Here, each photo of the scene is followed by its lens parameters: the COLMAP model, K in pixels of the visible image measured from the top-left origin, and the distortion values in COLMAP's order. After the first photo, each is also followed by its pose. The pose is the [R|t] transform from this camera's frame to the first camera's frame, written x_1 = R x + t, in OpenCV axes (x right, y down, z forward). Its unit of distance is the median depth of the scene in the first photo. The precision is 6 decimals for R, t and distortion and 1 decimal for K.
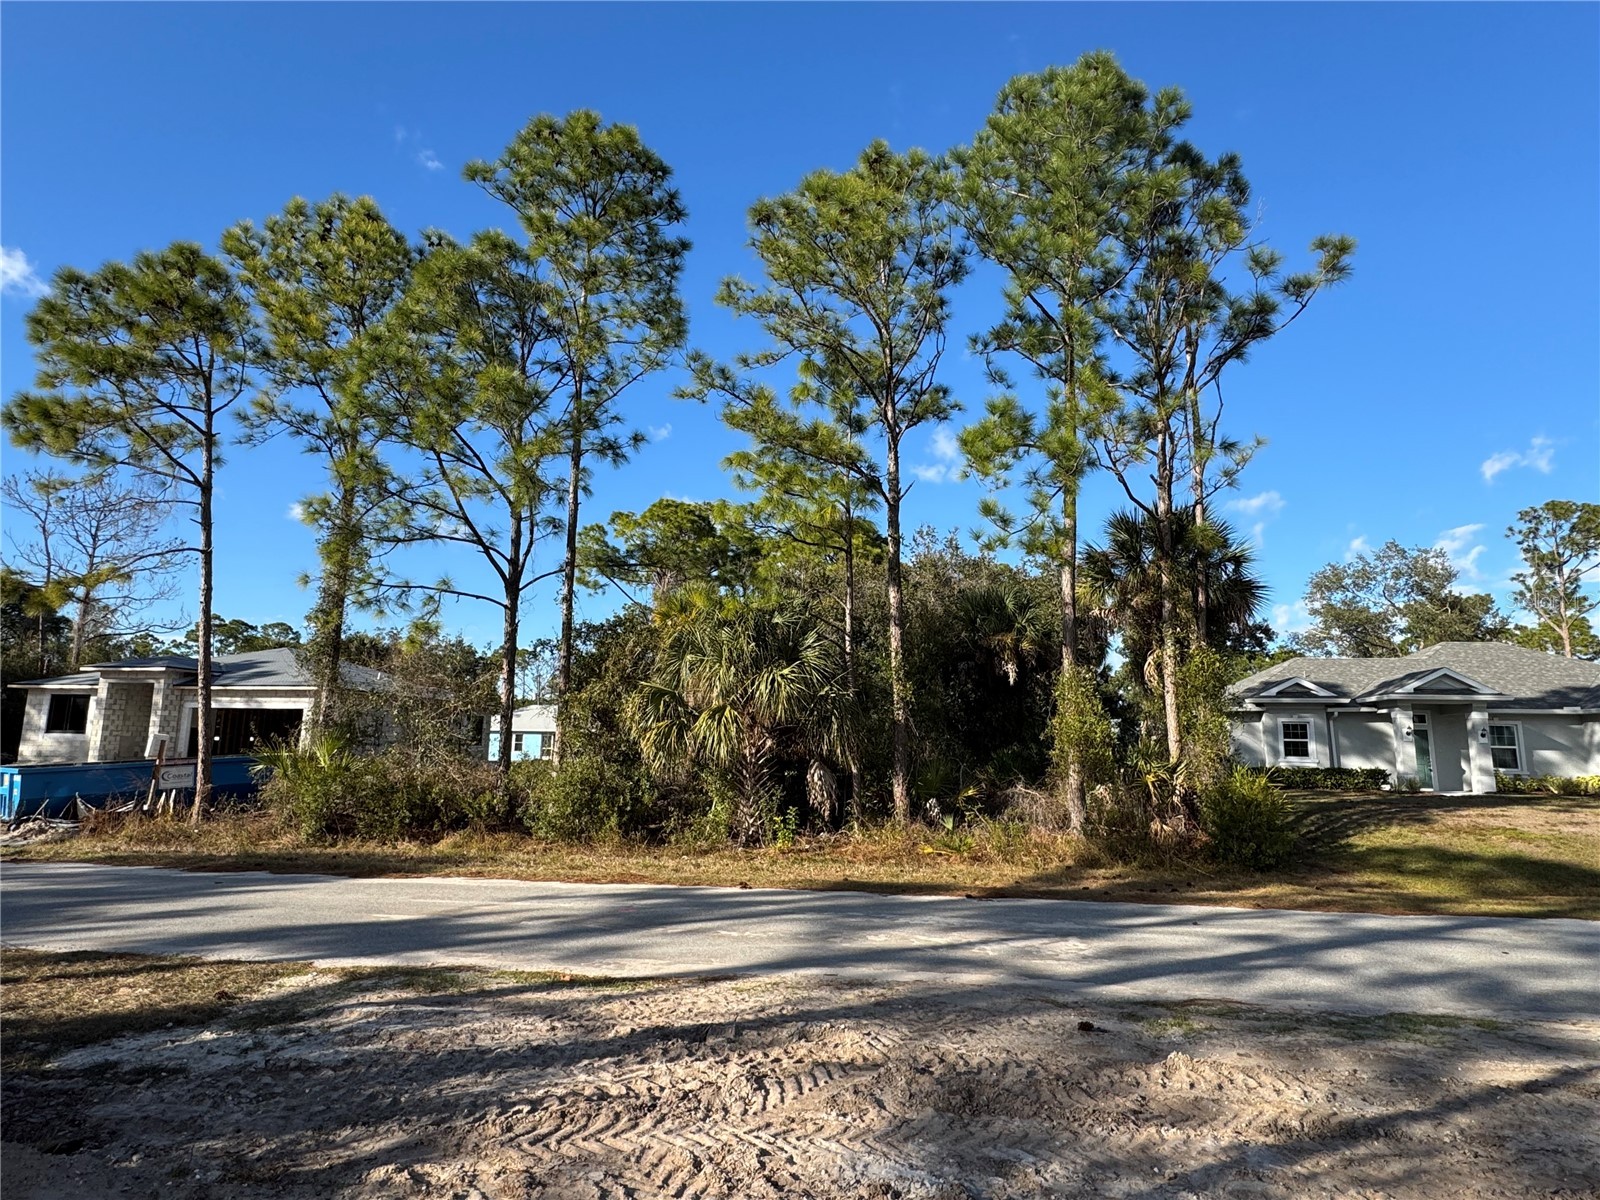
lens RADIAL K [[881.5, 0, 797.8], [0, 881.5, 609.4], [0, 0, 1]] dist [0.001060, 0.000558]
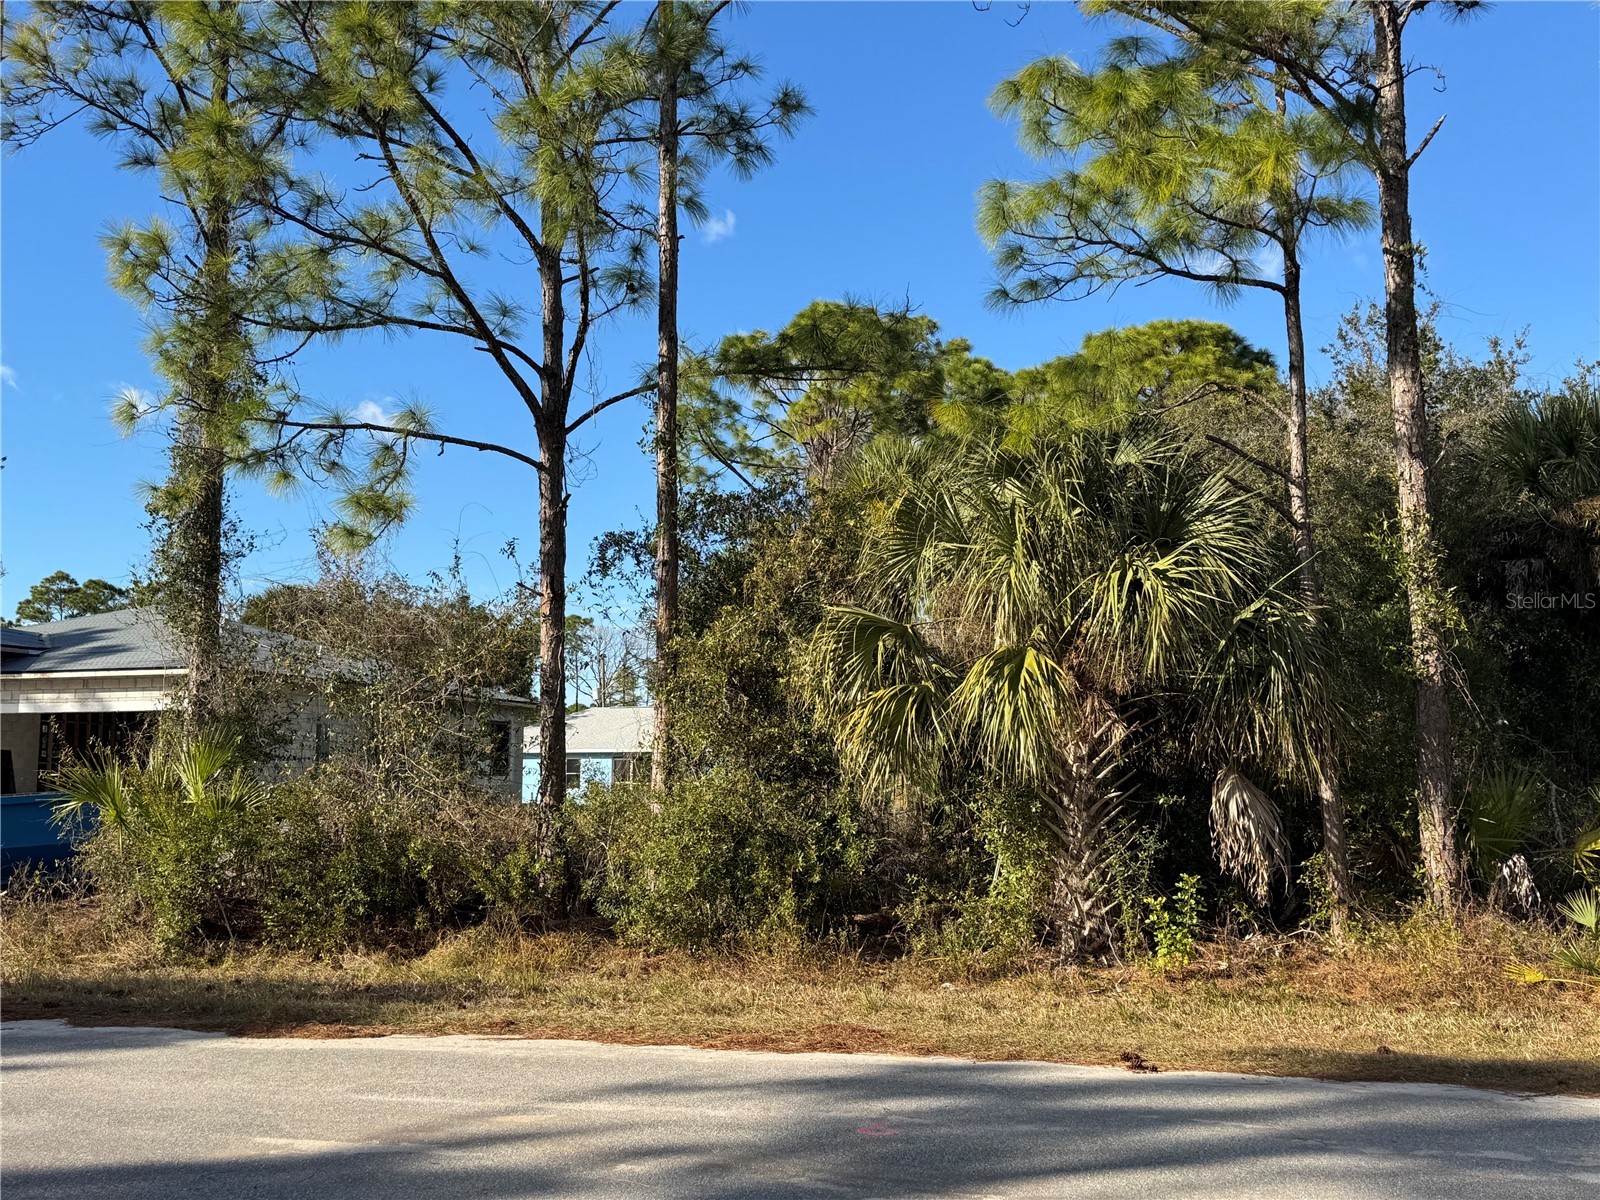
lens RADIAL K [[1562.8, 0, 805.7], [0, 1562.8, 614.0], [0, 0, 1]] dist [0.200323, -0.403755]
pose [[0.987634, -0.032659, -0.153336, -0.064683], [0.040085, 0.998156, 0.045586, 0.047991], [0.151565, -0.051169, 0.987122, 0.186557]]
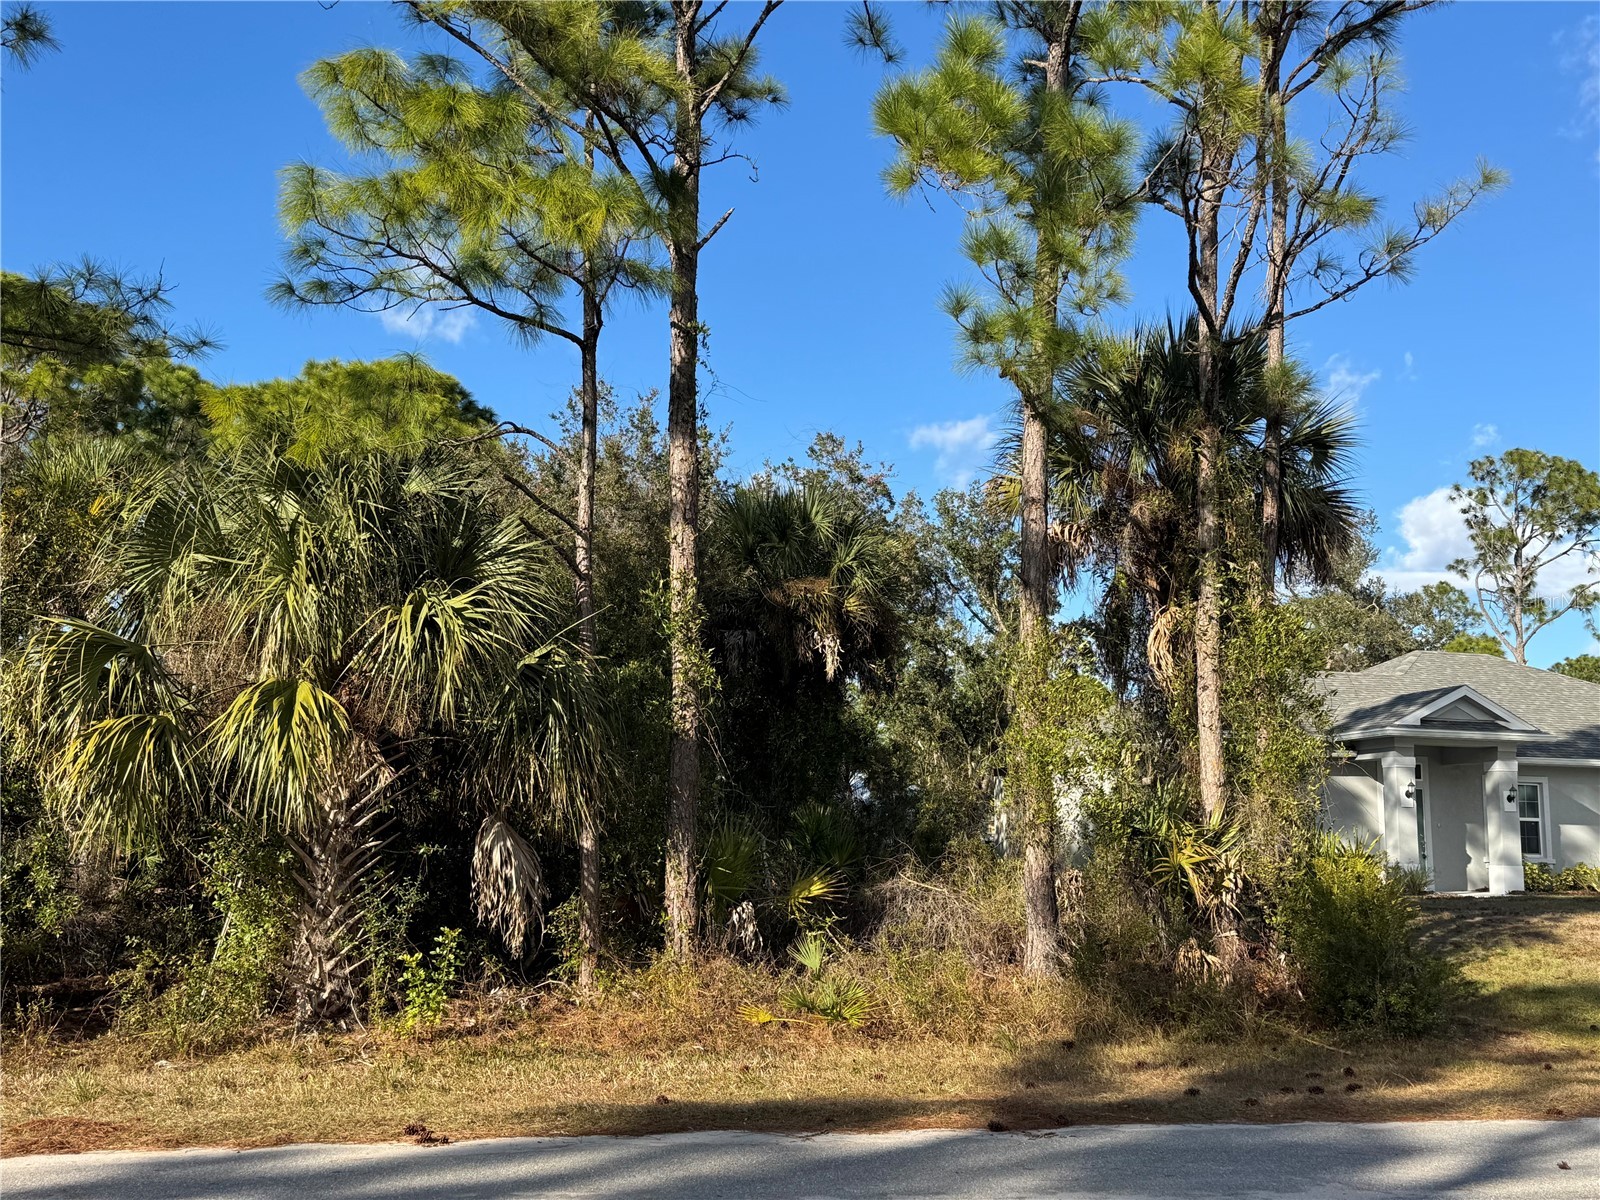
lens RADIAL K [[1562.8, 0, 805.7], [0, 1562.8, 614.0], [0, 0, 1]] dist [0.200323, -0.403755]
pose [[0.935720, 0.051394, 0.348981, -0.110932], [-0.057811, 0.998296, 0.007992, 0.056013], [-0.347975, -0.027653, 0.937096, 0.225167]]
